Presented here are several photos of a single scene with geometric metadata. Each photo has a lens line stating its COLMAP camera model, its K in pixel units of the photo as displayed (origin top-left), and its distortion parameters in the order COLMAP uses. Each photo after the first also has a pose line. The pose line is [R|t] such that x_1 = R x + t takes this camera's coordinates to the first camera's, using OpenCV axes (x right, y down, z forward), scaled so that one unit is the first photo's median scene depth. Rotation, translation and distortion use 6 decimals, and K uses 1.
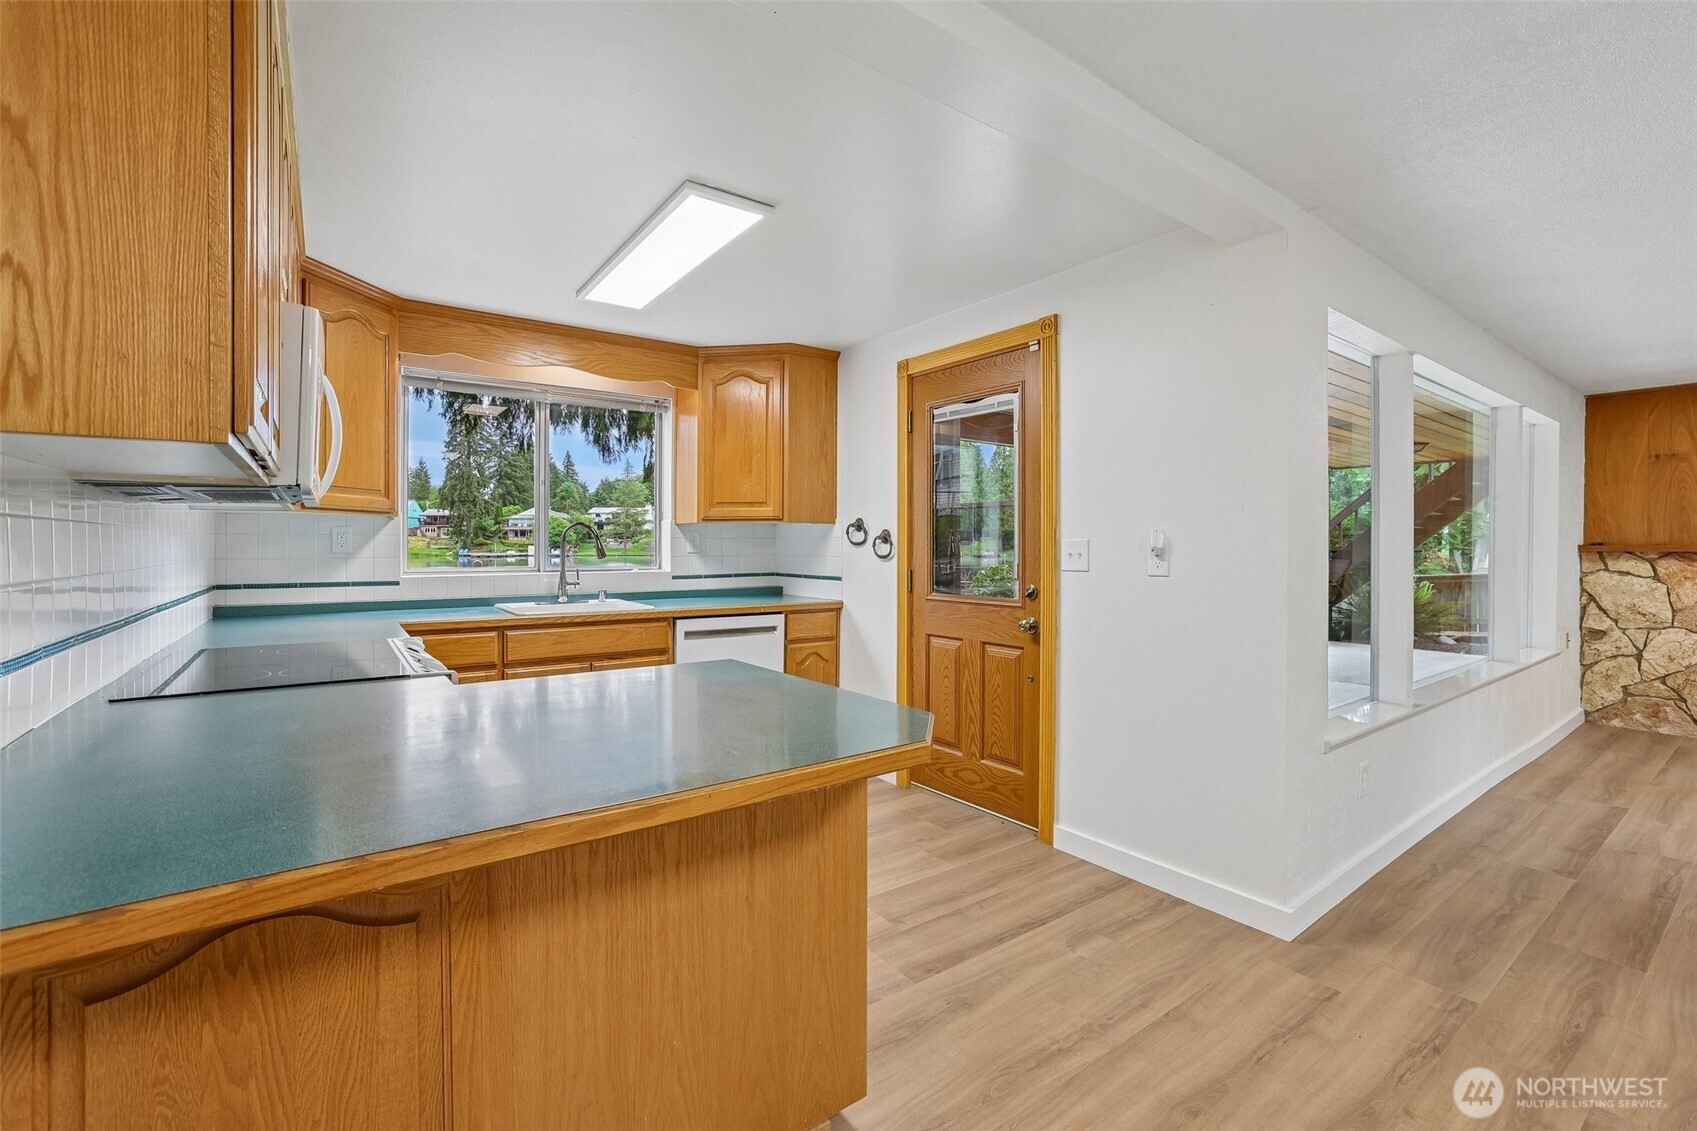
lens RADIAL K [[730.9, 0, 837.7], [0, 730.9, 551.3], [0, 0, 1]] dist [-0.036469, 0.016807]
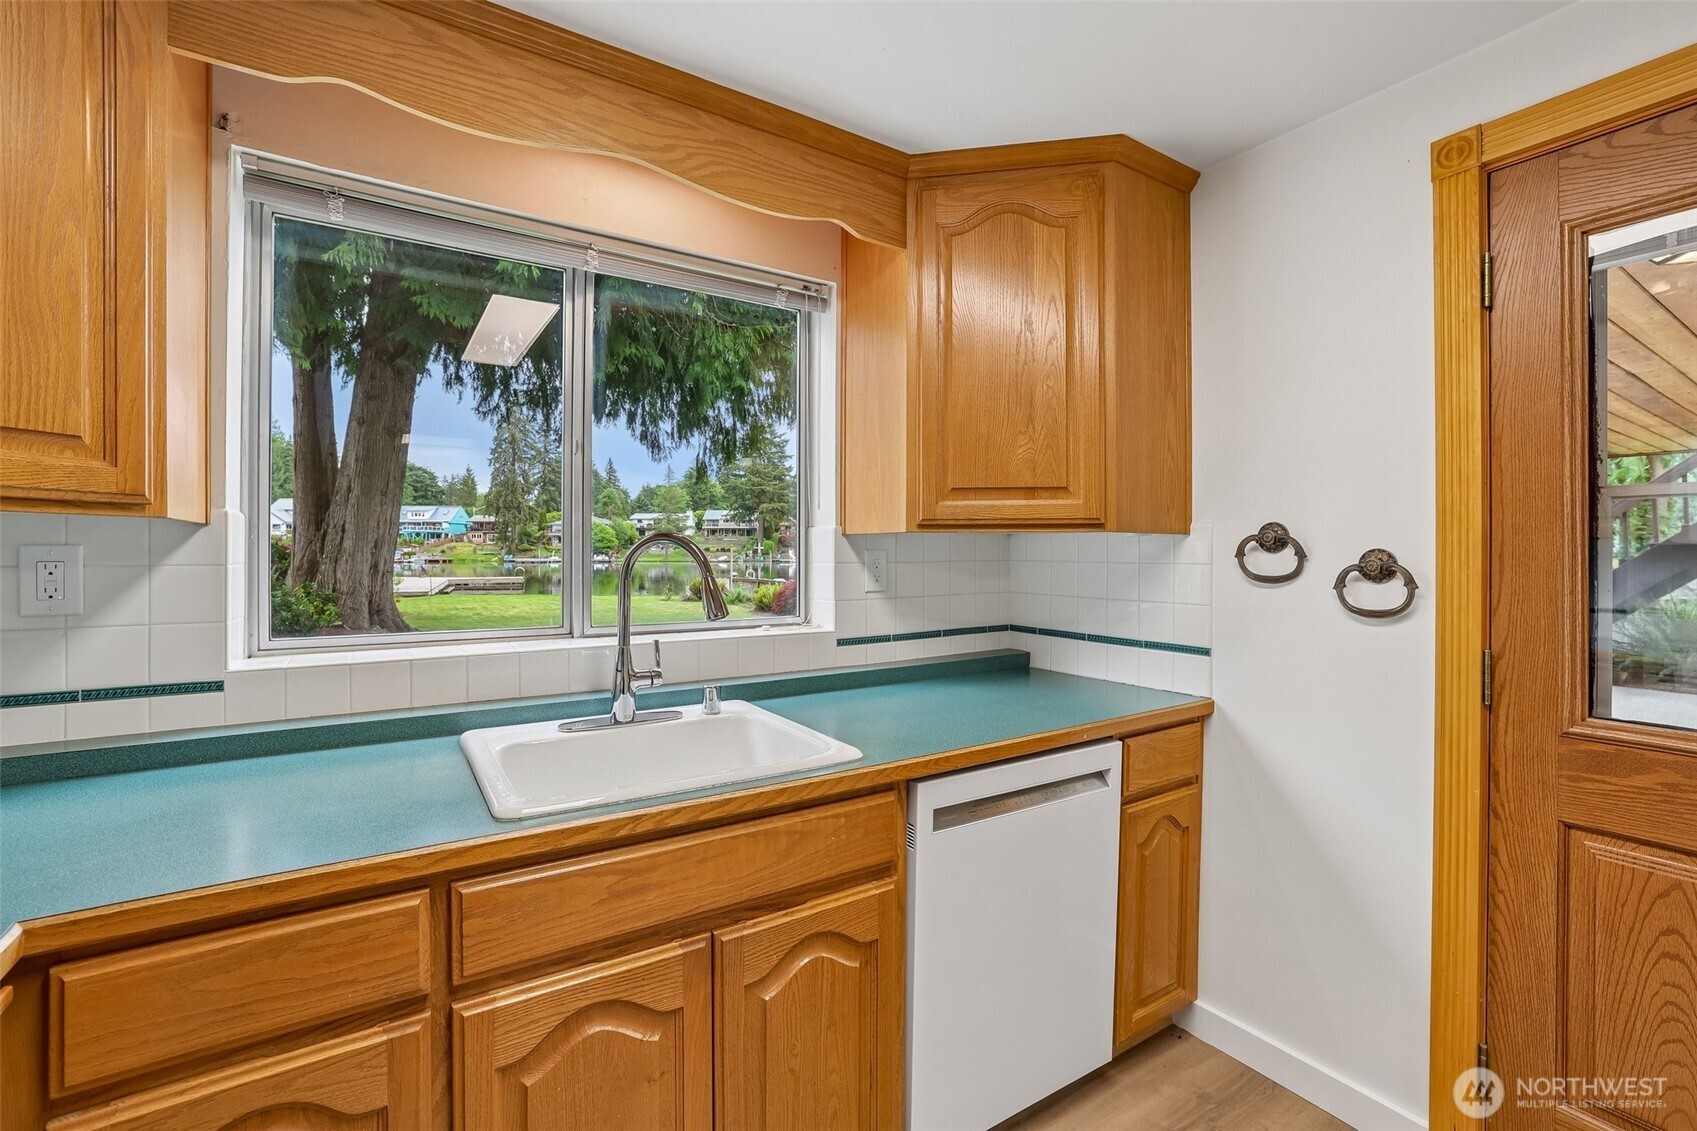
lens RADIAL K [[730.9, 0, 837.7], [0, 730.9, 551.3], [0, 0, 1]] dist [-0.036469, 0.016807]
pose [[0.998648, -0.000142, -0.051989, -0.187885], [-0.000243, 0.999973, -0.007401, -0.020960], [0.051989, 0.007403, 0.998620, 0.472120]]
